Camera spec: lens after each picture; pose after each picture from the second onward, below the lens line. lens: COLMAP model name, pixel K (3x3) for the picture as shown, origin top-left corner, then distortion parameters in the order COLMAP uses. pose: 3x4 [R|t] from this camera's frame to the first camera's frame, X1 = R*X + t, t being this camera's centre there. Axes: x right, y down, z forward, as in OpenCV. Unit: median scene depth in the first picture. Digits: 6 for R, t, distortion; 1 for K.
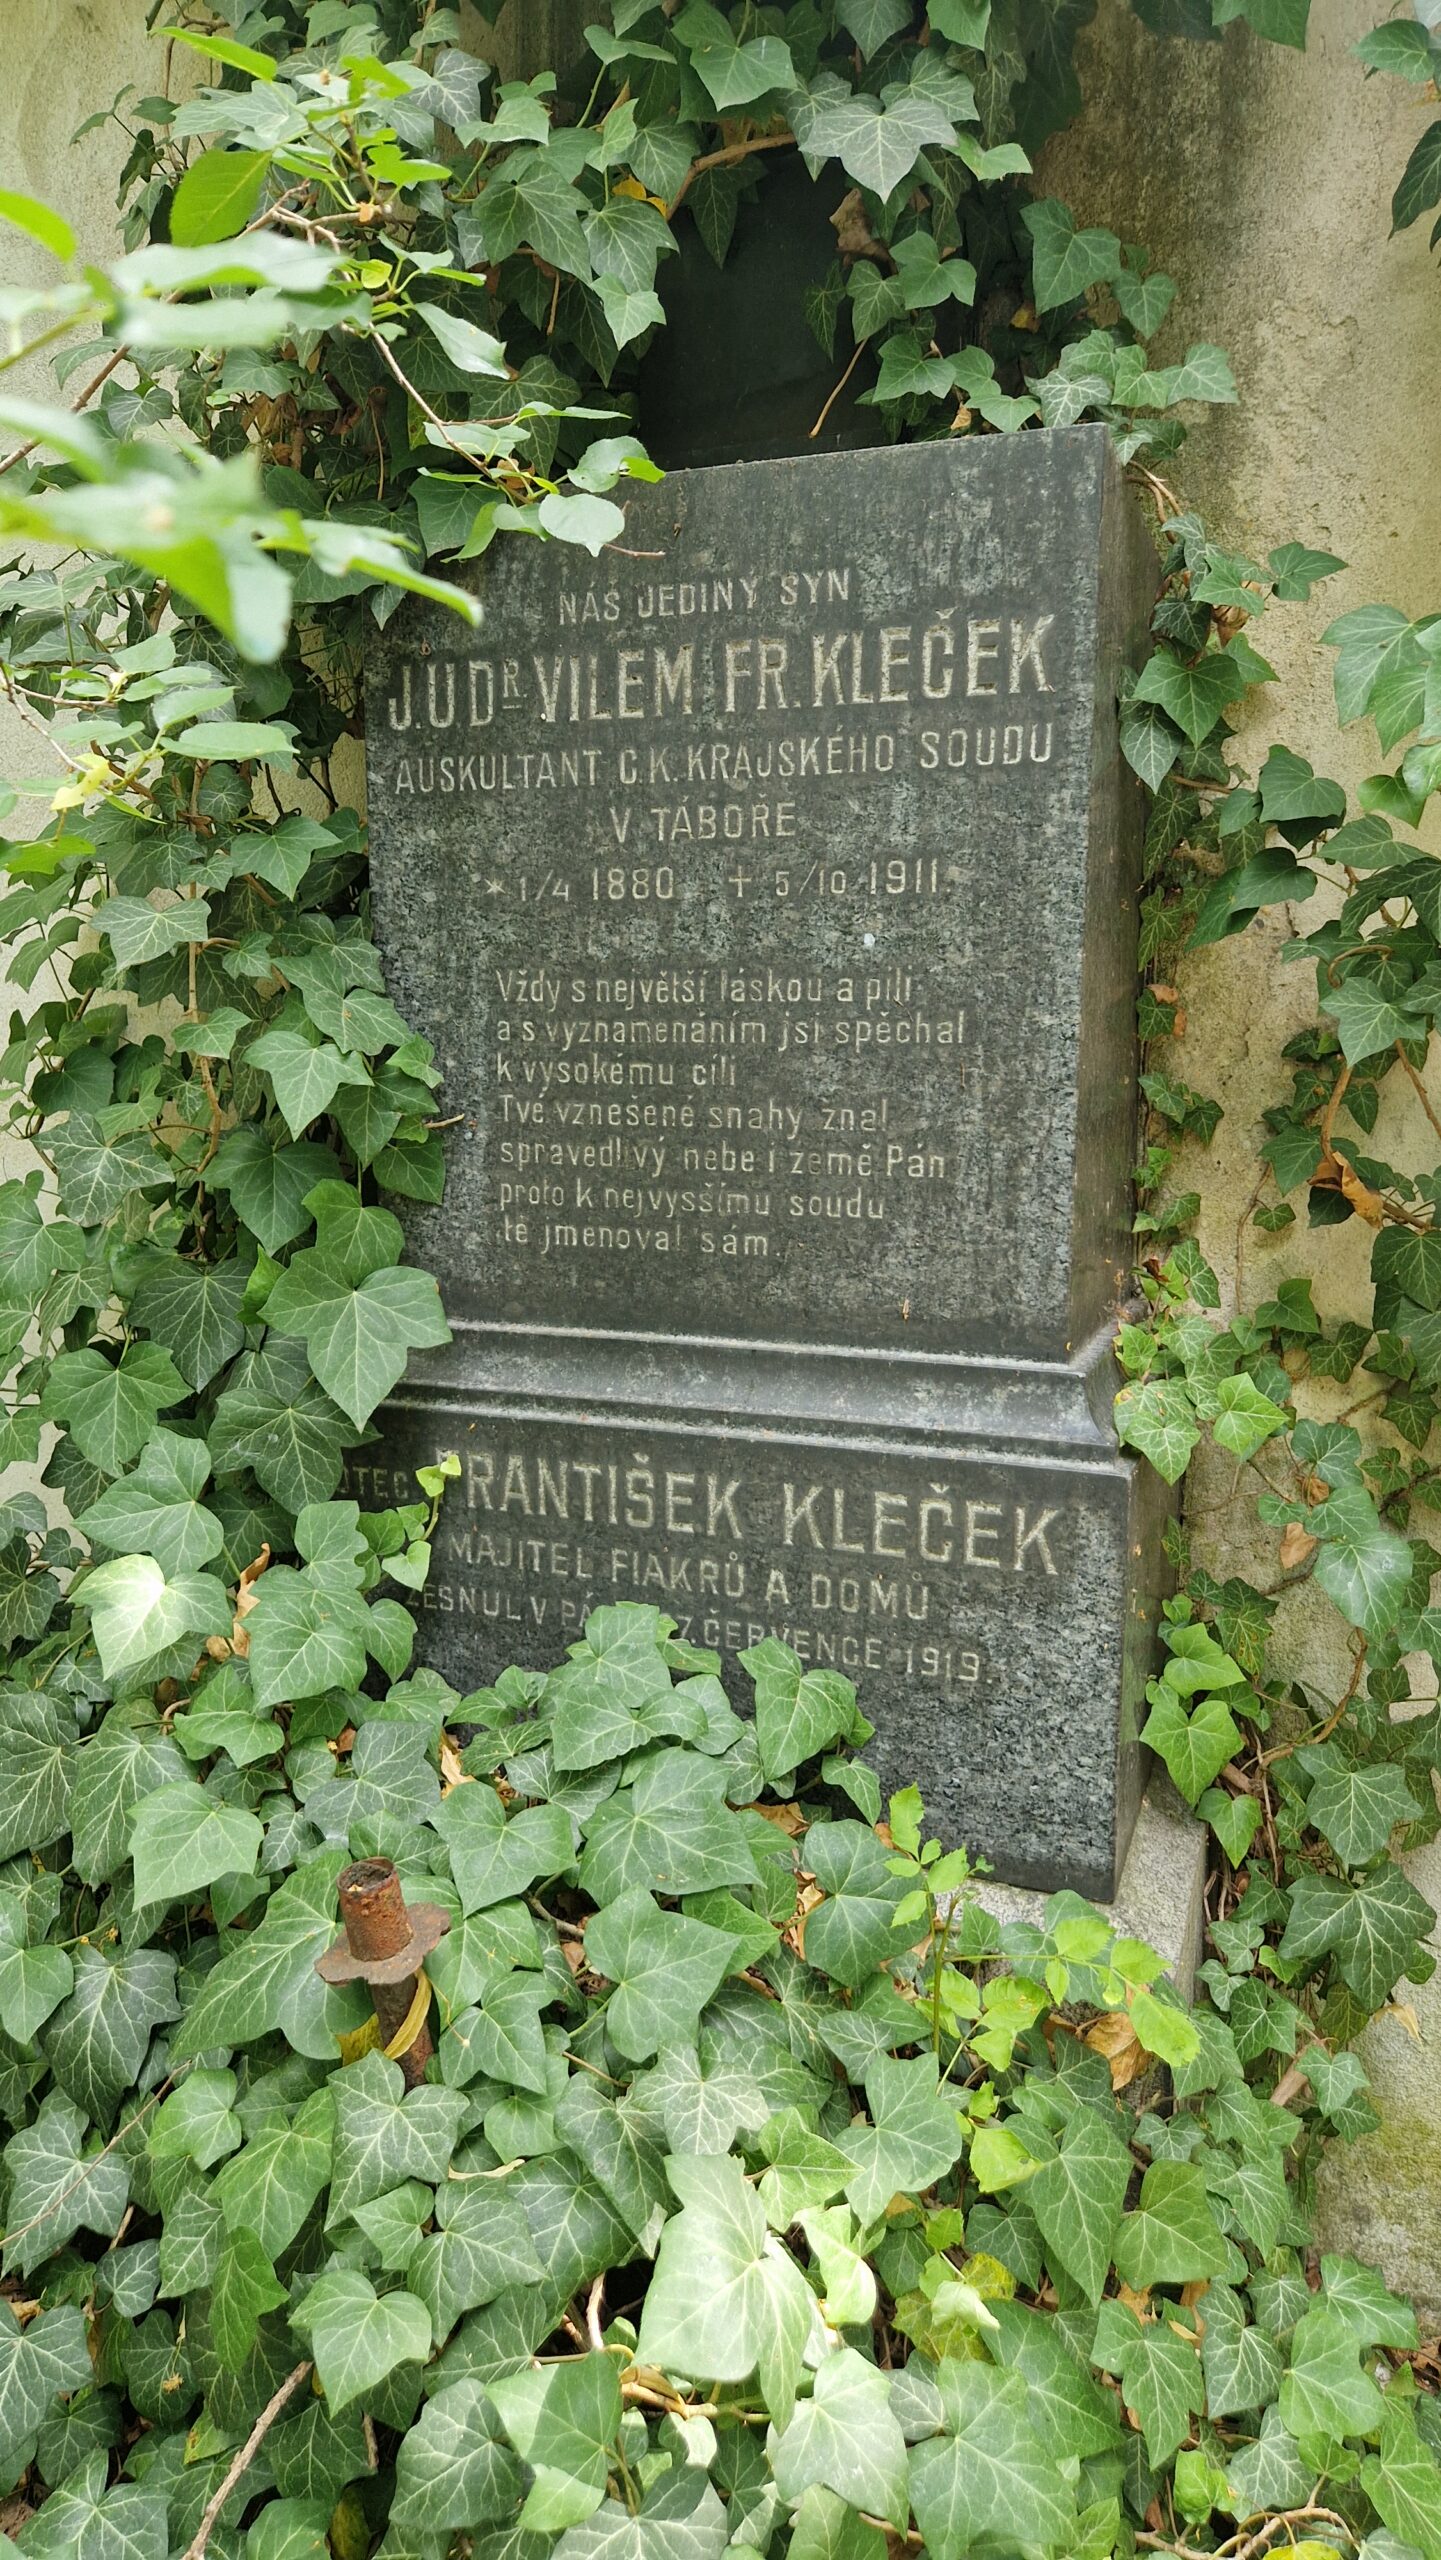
lens RADIAL K [[1627.4, 0, 713.3], [0, 1627.4, 1294.5], [0, 0, 1]] dist [0.017329, -0.002250]
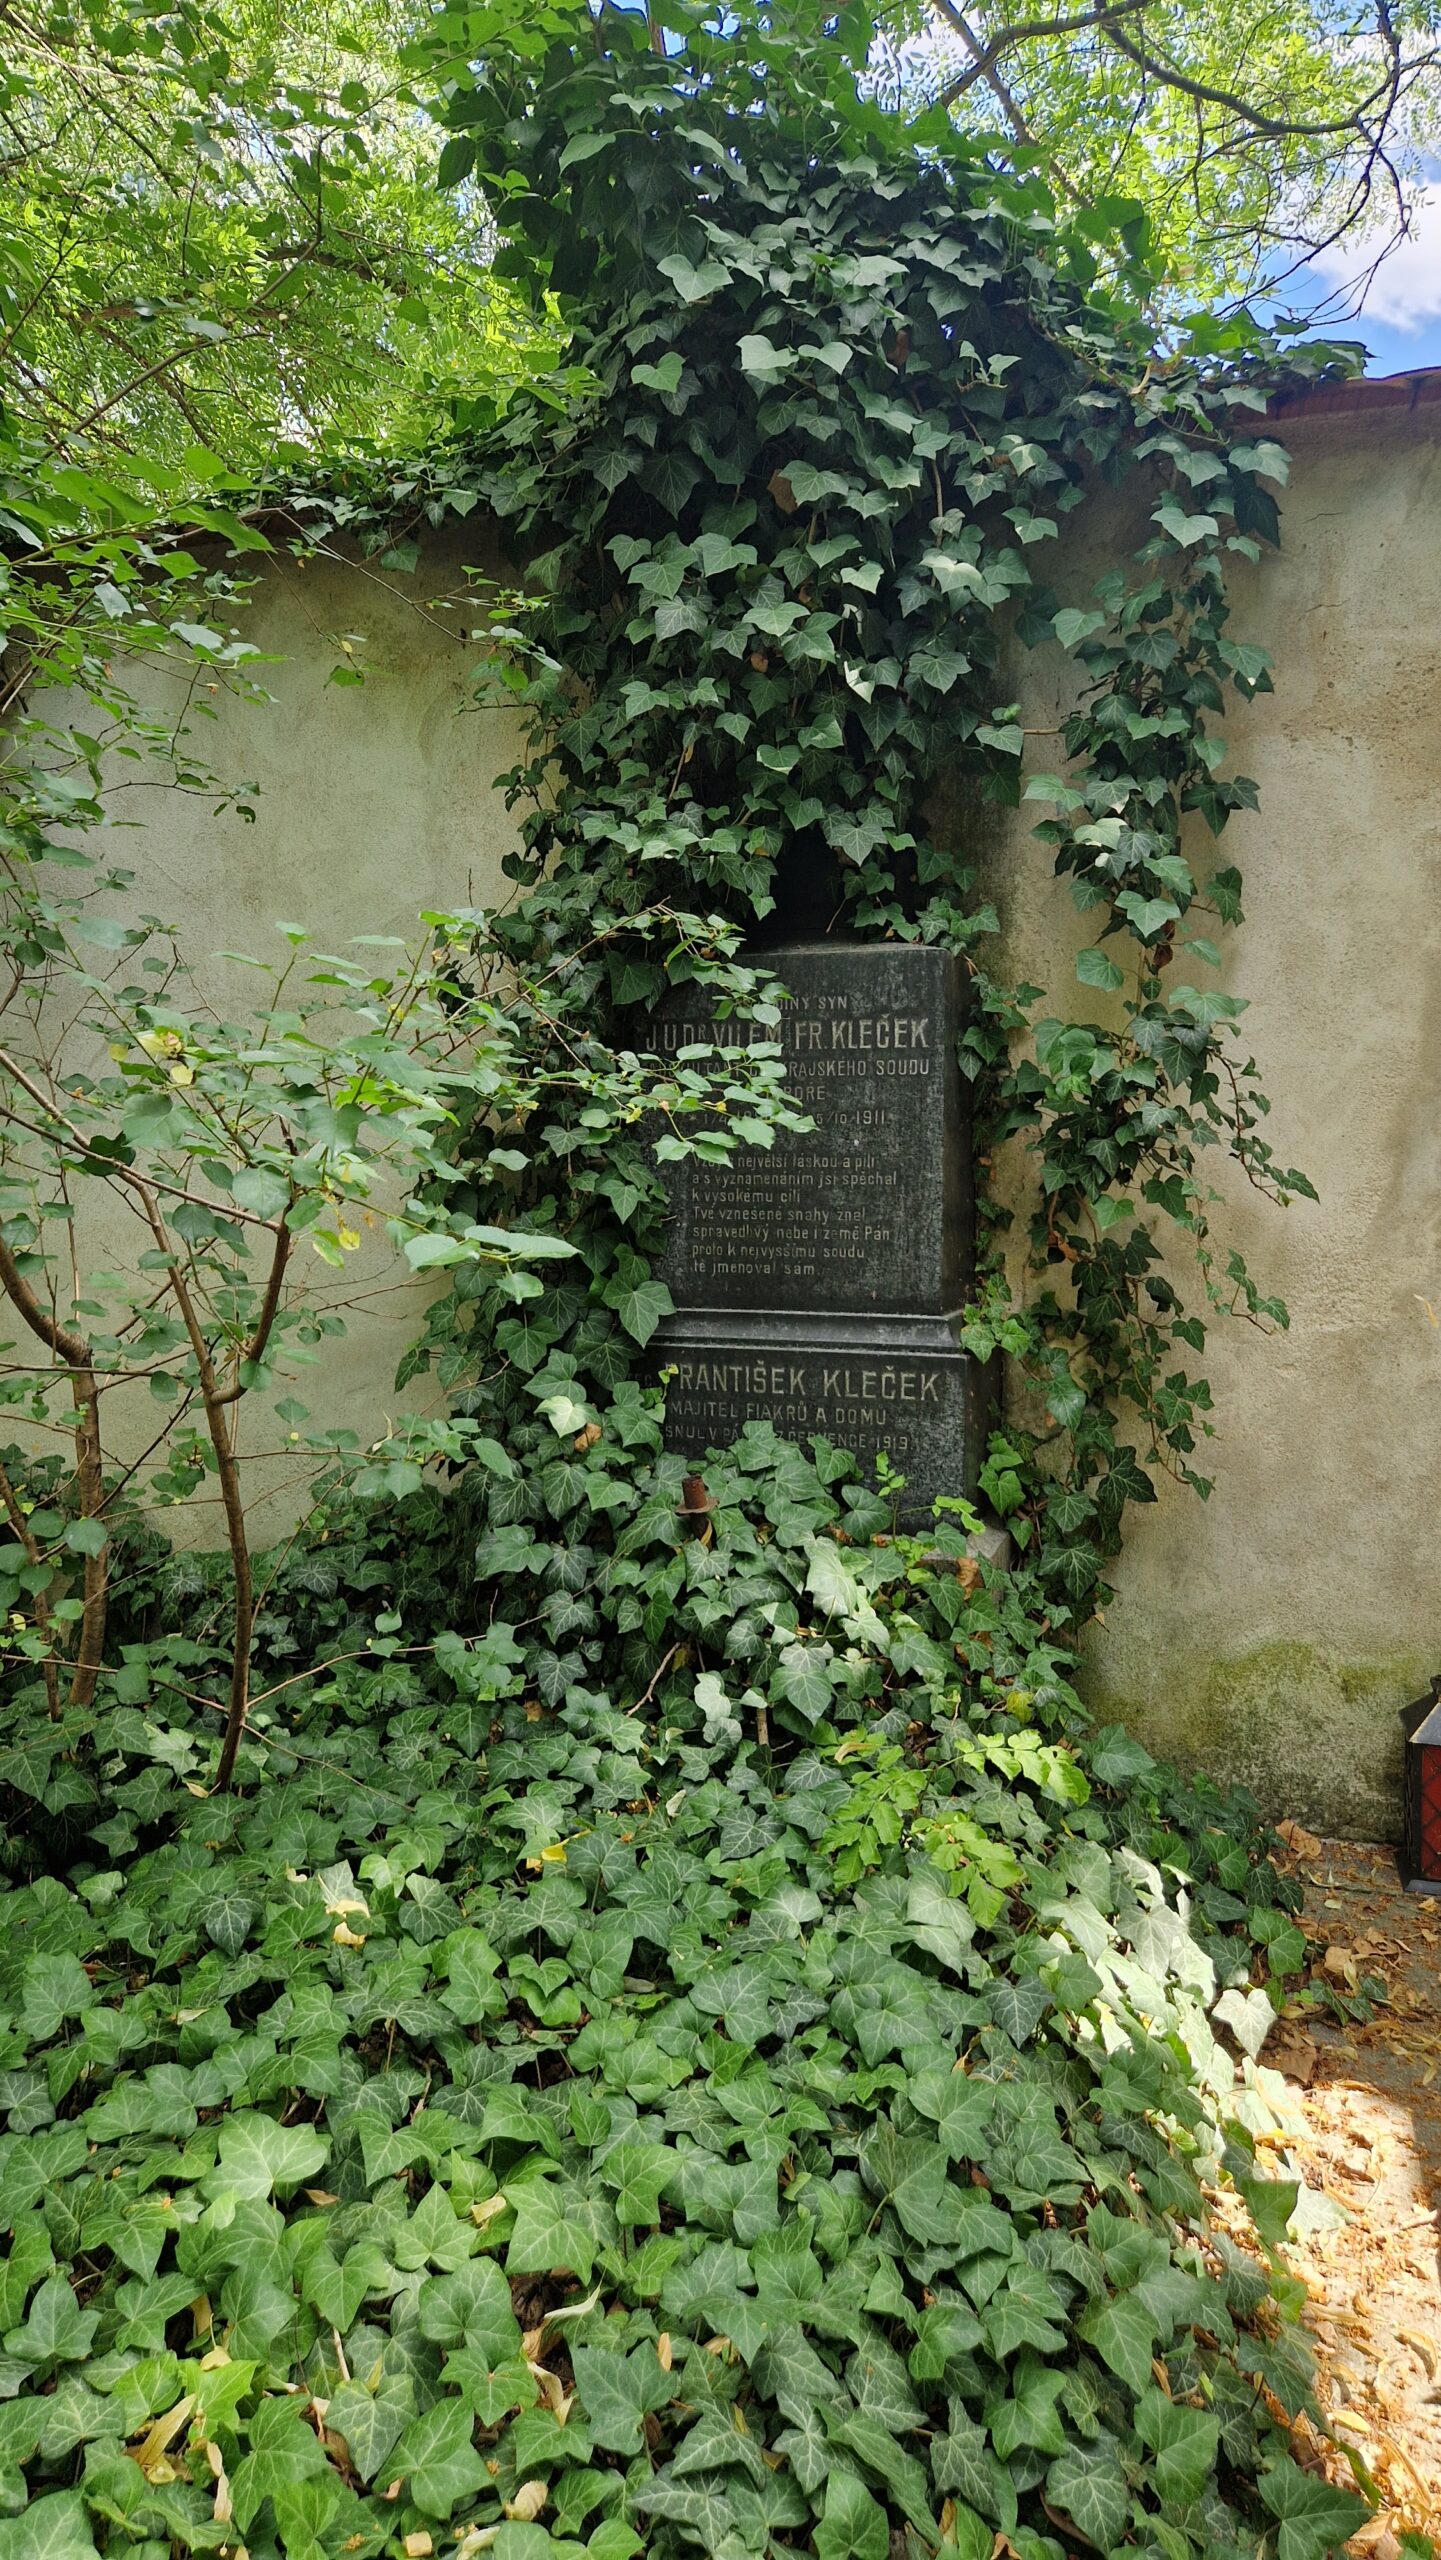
lens RADIAL K [[1627.4, 0, 722.0], [0, 1627.4, 1268.1], [0, 0, 1]] dist [0.017329, -0.002250]
pose [[0.998431, -0.002927, 0.055922, -0.234949], [0.008298, 0.995341, -0.096061, 0.195122], [-0.055380, 0.096374, 0.993803, -1.348554]]
